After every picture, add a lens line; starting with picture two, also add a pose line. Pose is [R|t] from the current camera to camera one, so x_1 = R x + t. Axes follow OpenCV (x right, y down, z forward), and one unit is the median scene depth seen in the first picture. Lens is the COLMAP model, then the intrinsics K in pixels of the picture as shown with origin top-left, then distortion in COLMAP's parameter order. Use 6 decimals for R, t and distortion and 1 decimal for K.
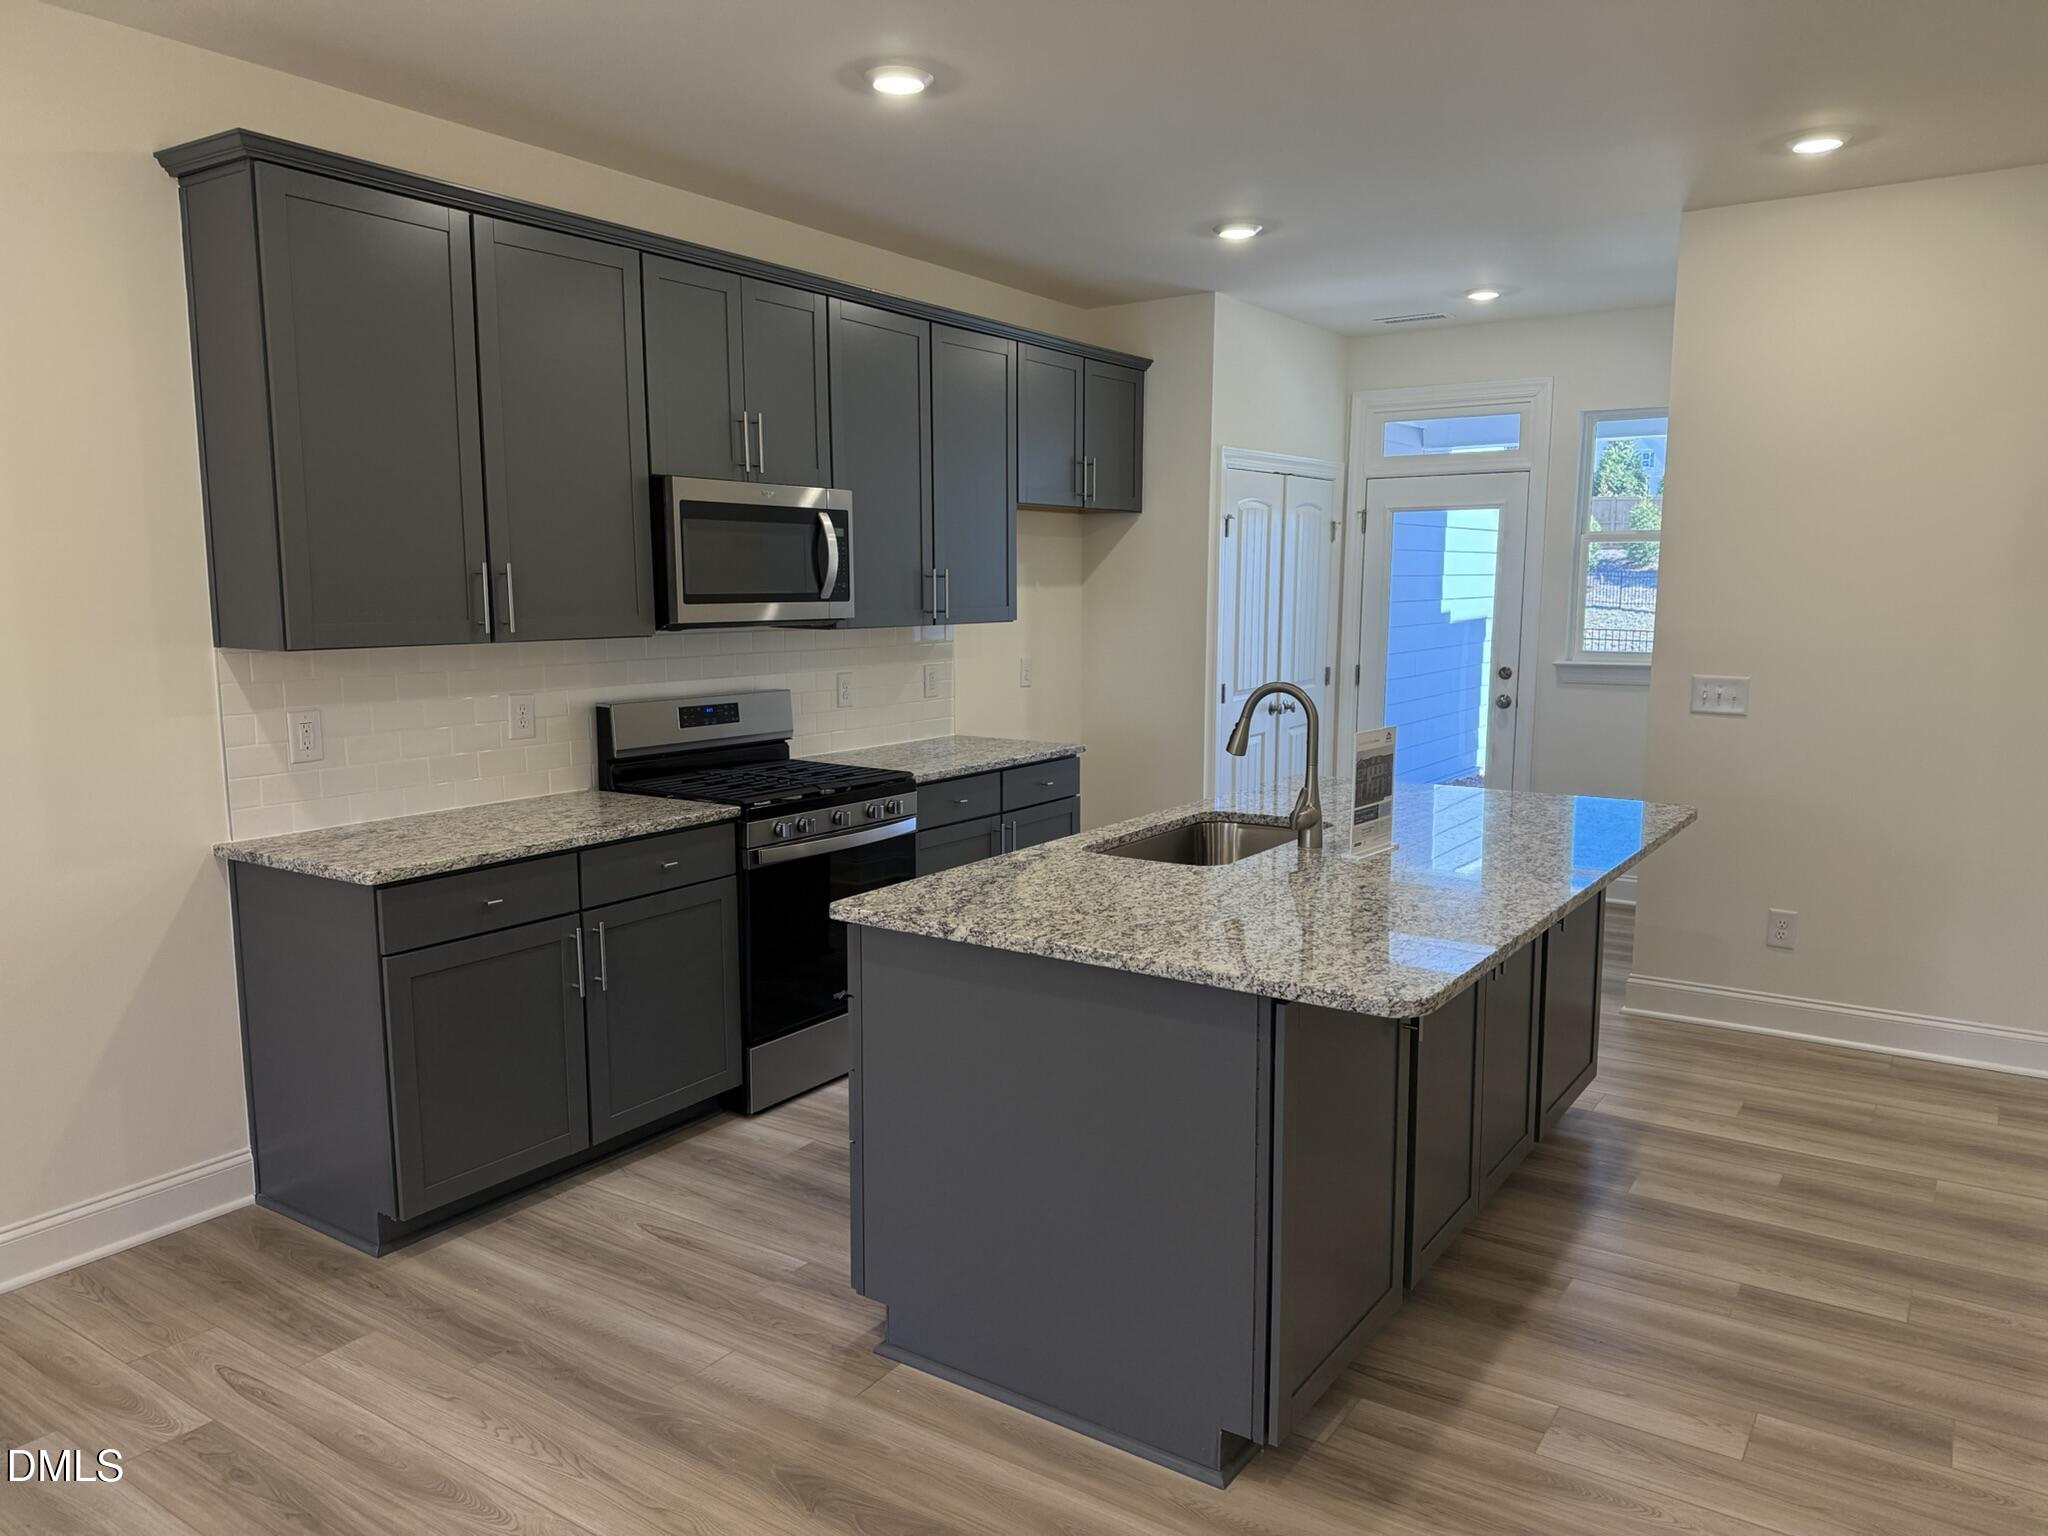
lens RADIAL K [[1451.6, 0, 1031.1], [0, 1451.6, 763.2], [0, 0, 1]] dist [0.018320, -0.029320]
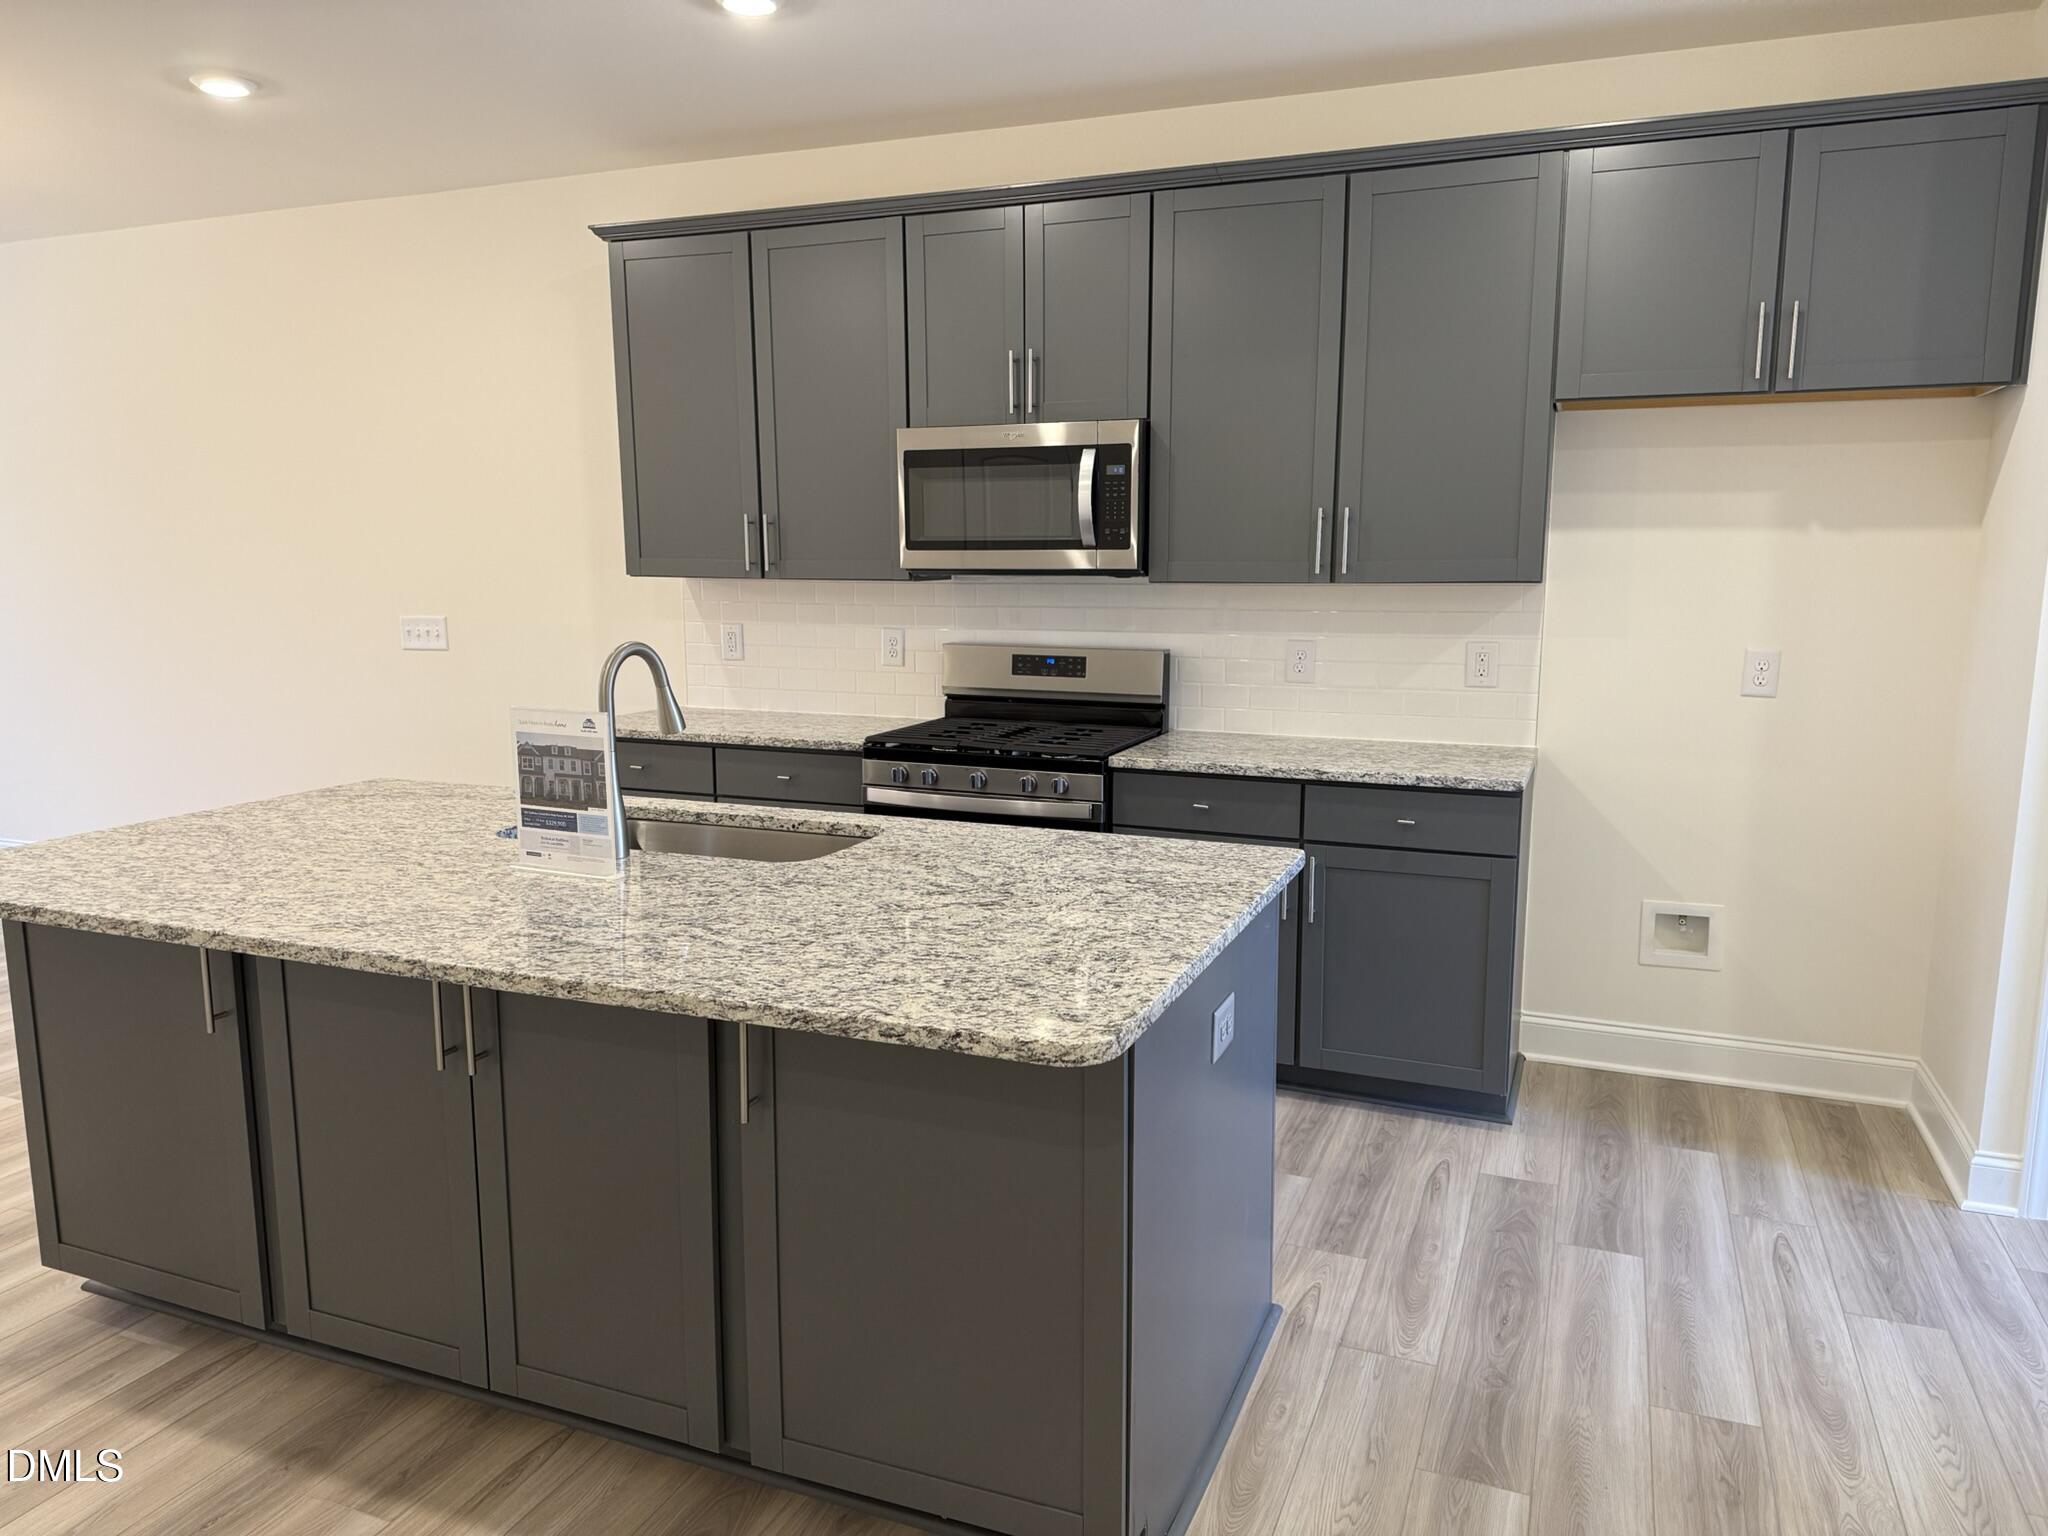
lens RADIAL K [[1451.6, 0, 1021.9], [0, 1451.6, 774.1], [0, 0, 1]] dist [0.018320, -0.029320]
pose [[0.204759, 0.151104, -0.967079, 0.774187], [-0.124862, 0.983973, 0.127307, -0.088407], [0.970816, 0.094684, 0.220344, 0.818108]]
